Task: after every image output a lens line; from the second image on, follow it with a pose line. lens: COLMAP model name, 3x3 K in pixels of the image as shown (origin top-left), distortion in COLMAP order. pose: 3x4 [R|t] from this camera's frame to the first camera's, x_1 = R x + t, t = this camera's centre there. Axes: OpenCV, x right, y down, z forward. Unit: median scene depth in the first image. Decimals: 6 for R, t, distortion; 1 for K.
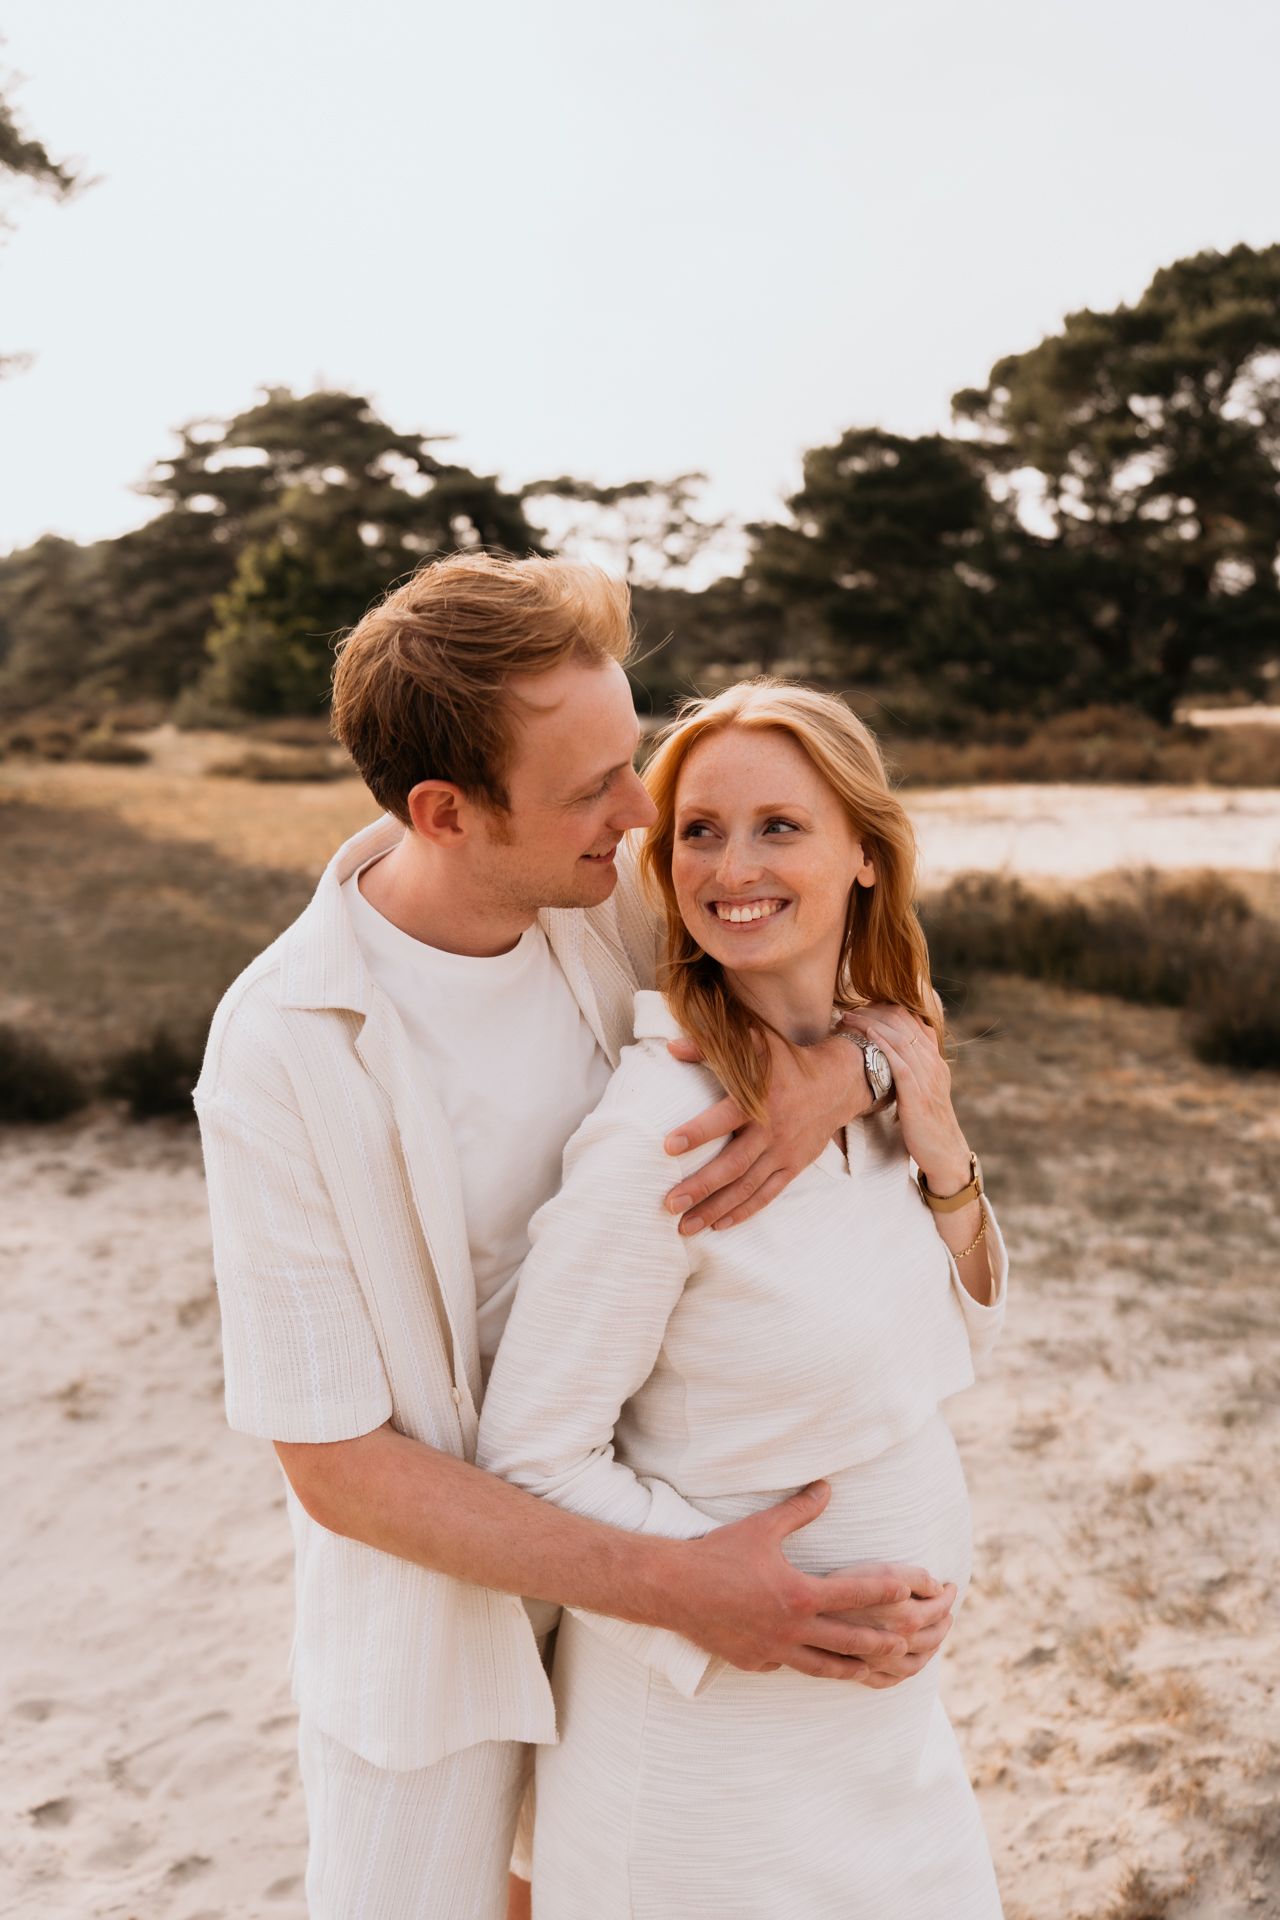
lens RADIAL K [[1881.7, 0, 646.9], [0, 1881.7, 869.3], [0, 0, 1]] dist [-0.111126, 0.143646]
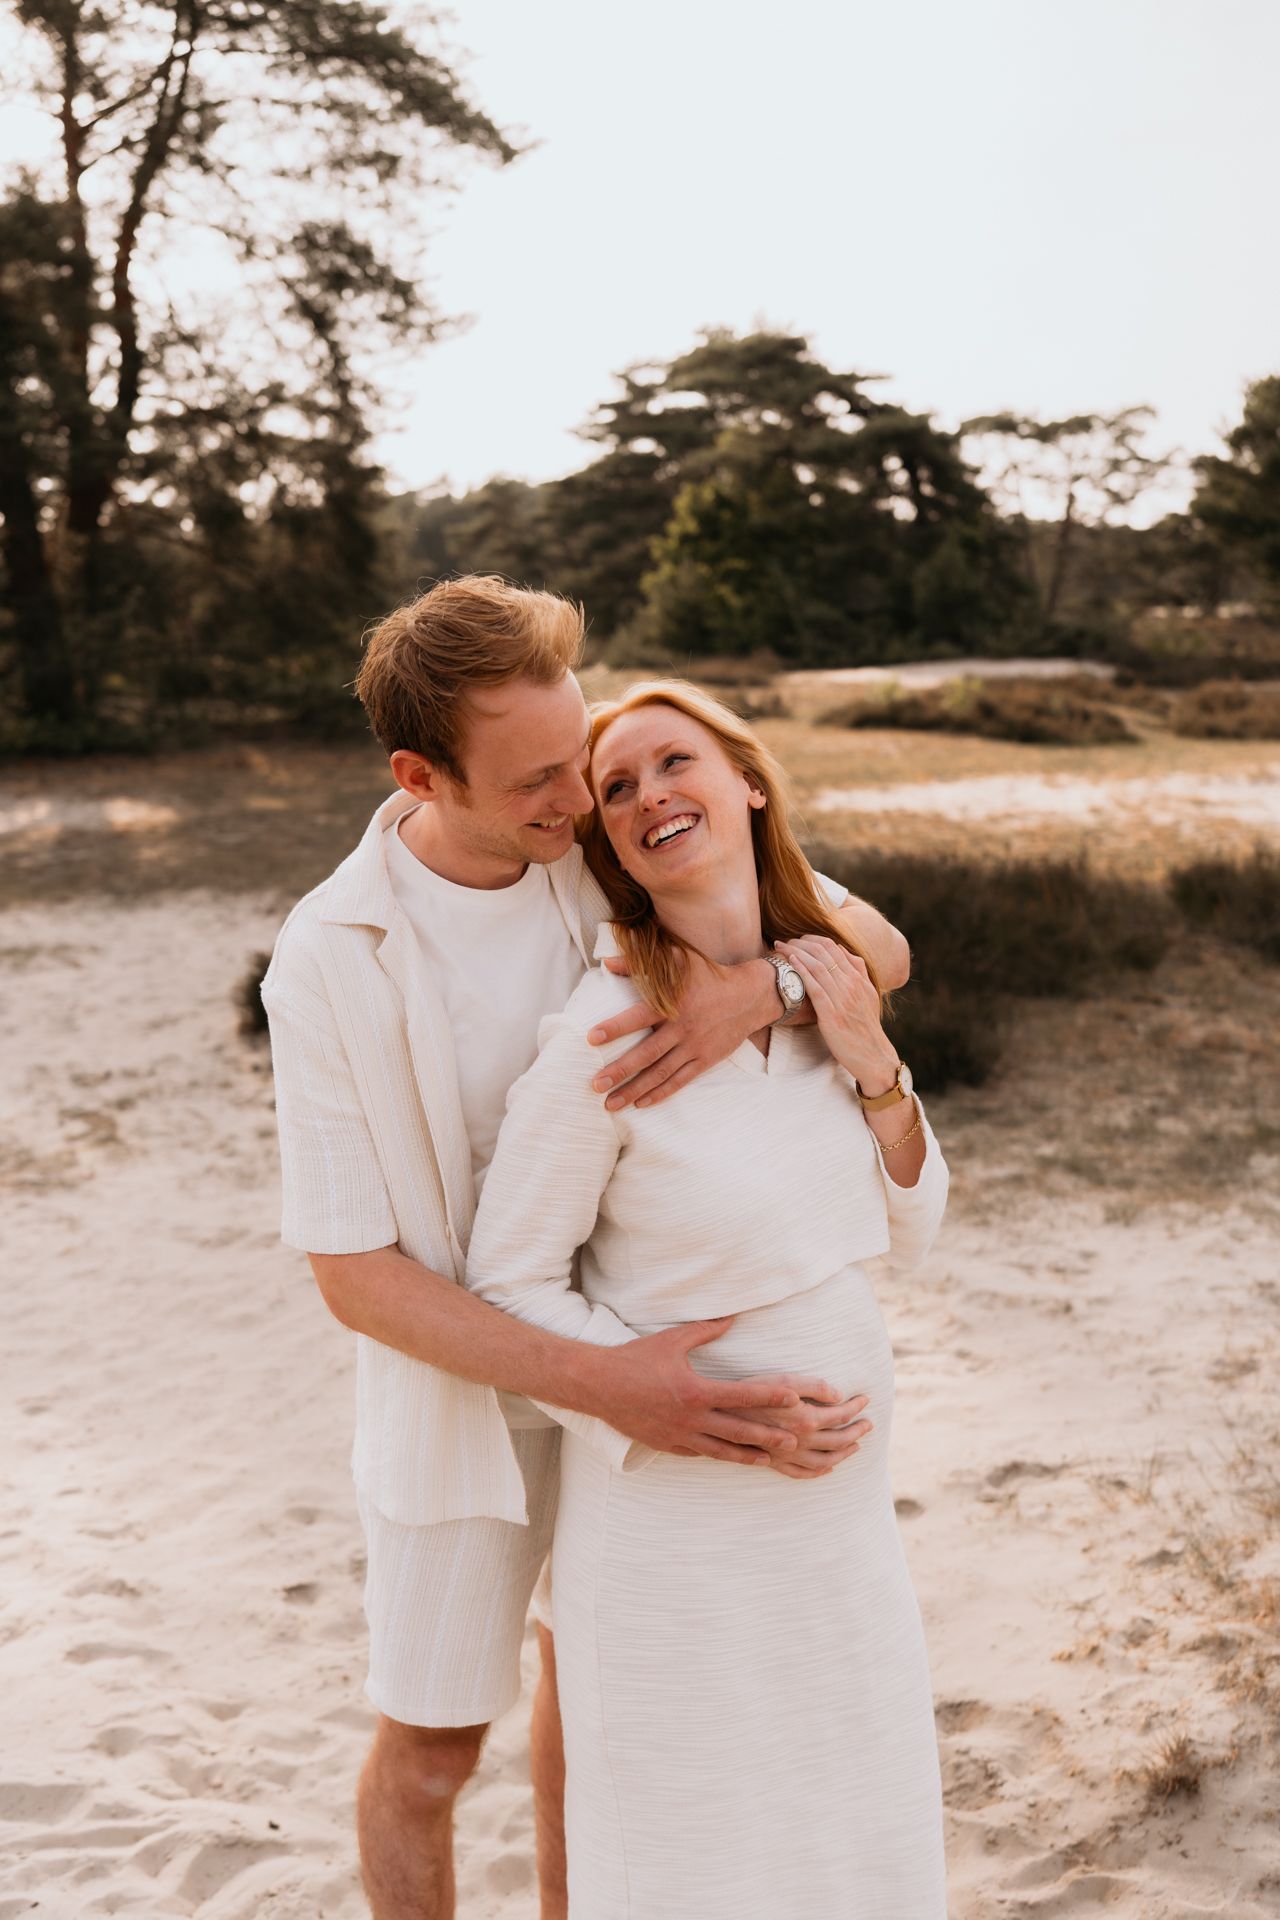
lens RADIAL K [[1881.7, 0, 646.9], [0, 1881.7, 869.3], [0, 0, 1]] dist [-0.111126, 0.143646]
pose [[0.972683, 0.029805, -0.230215, 0.136756], [-0.022274, 0.999130, 0.035246, -0.005456], [0.231065, -0.029155, 0.972501, -0.092562]]
